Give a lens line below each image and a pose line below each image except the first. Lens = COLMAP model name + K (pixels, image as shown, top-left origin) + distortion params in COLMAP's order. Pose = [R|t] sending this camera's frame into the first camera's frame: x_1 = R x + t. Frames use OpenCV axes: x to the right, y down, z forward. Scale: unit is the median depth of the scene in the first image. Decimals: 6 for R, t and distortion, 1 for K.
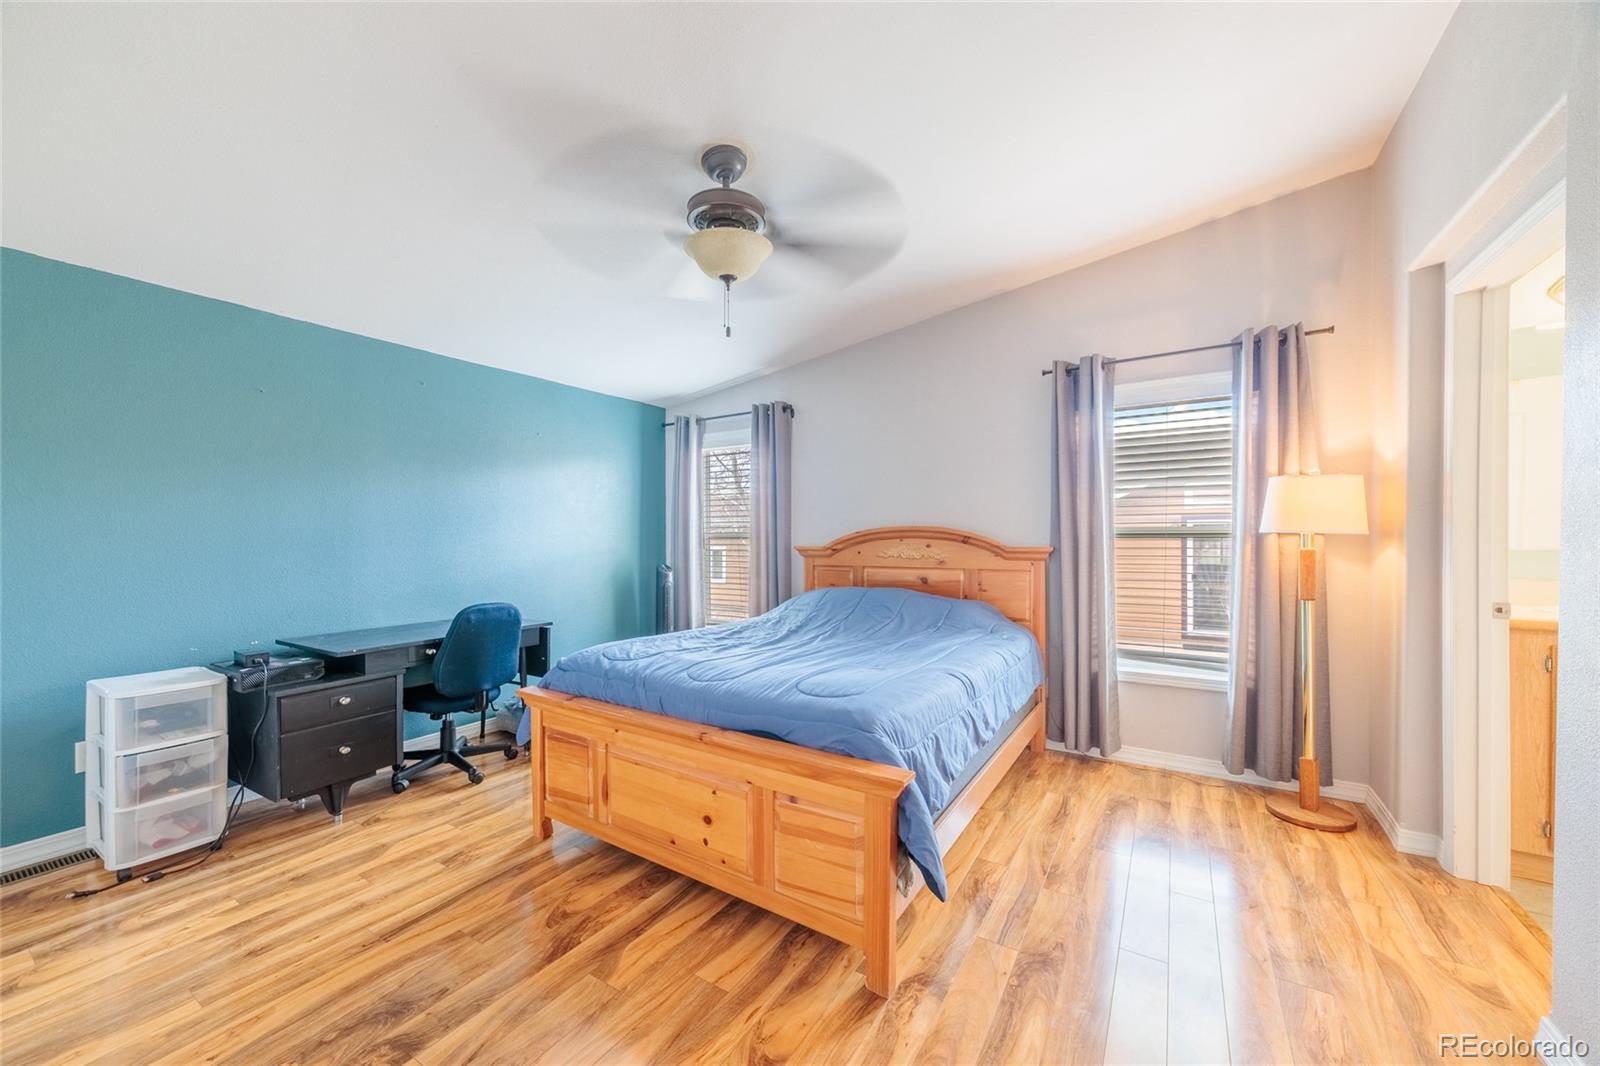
lens RADIAL K [[601.4, 0, 792.8], [0, 601.4, 539.1], [0, 0, 1]] dist [-0.002009, 0.000298]
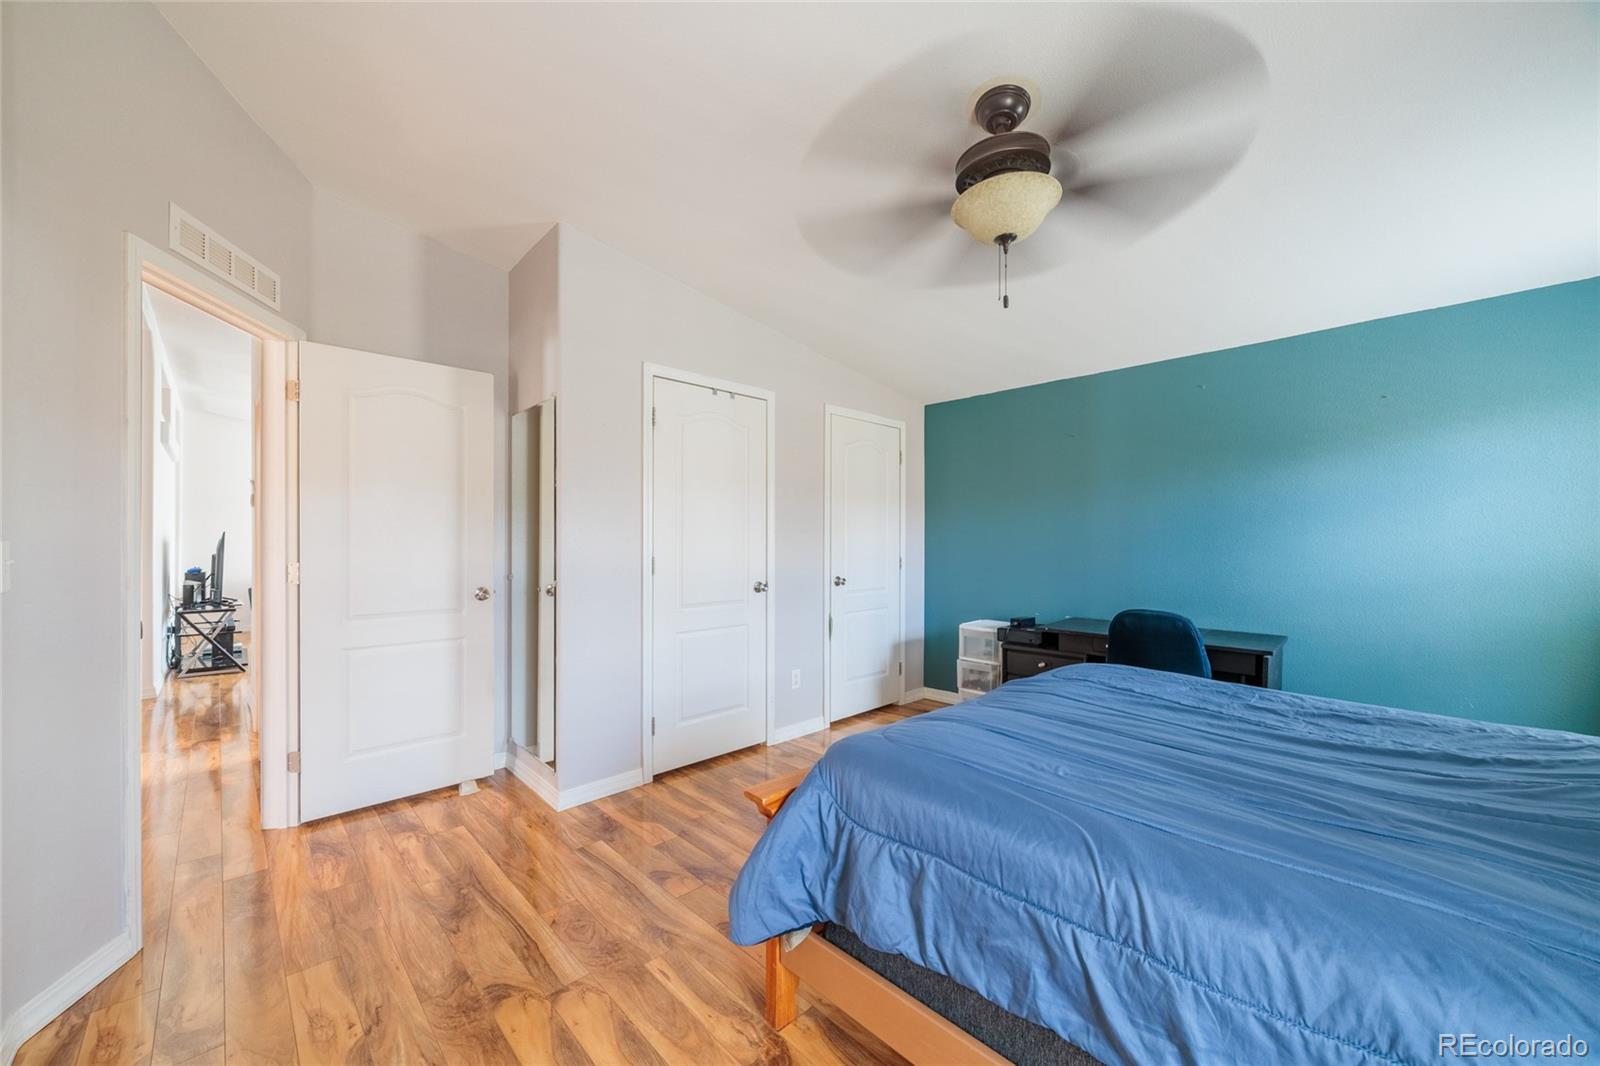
lens RADIAL K [[604.6, 0, 796.8], [0, 604.6, 538.9], [0, 0, 1]] dist [0.000336, 0.000318]
pose [[-0.234700, 0.003122, -0.972063, 0.716710], [-0.007824, 0.999956, 0.005101, -0.012477], [0.972036, 0.008803, -0.234665, 0.831390]]
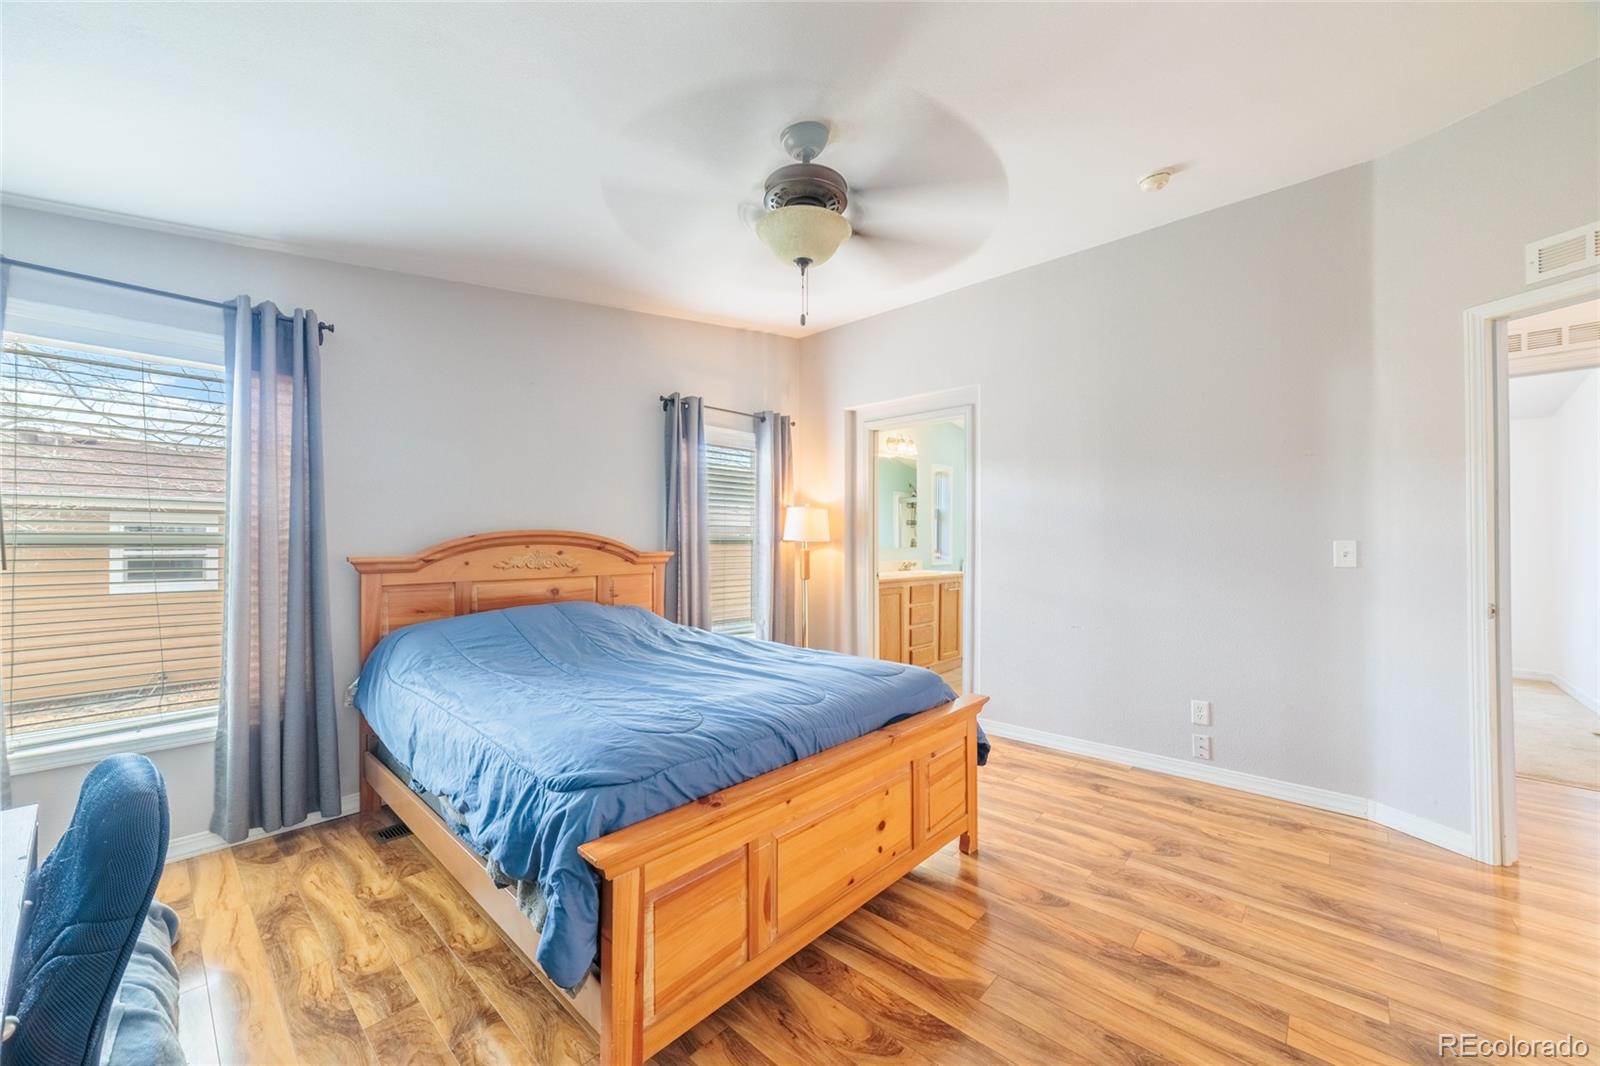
lens RADIAL K [[604.6, 0, 796.8], [0, 604.6, 538.9], [0, 0, 1]] dist [0.000336, 0.000318]
pose [[0.170148, 0.006194, 0.985399, -0.926639], [0.005353, 0.999960, -0.007210, -0.001339], [-0.985404, 0.006502, 0.170108, 0.773600]]
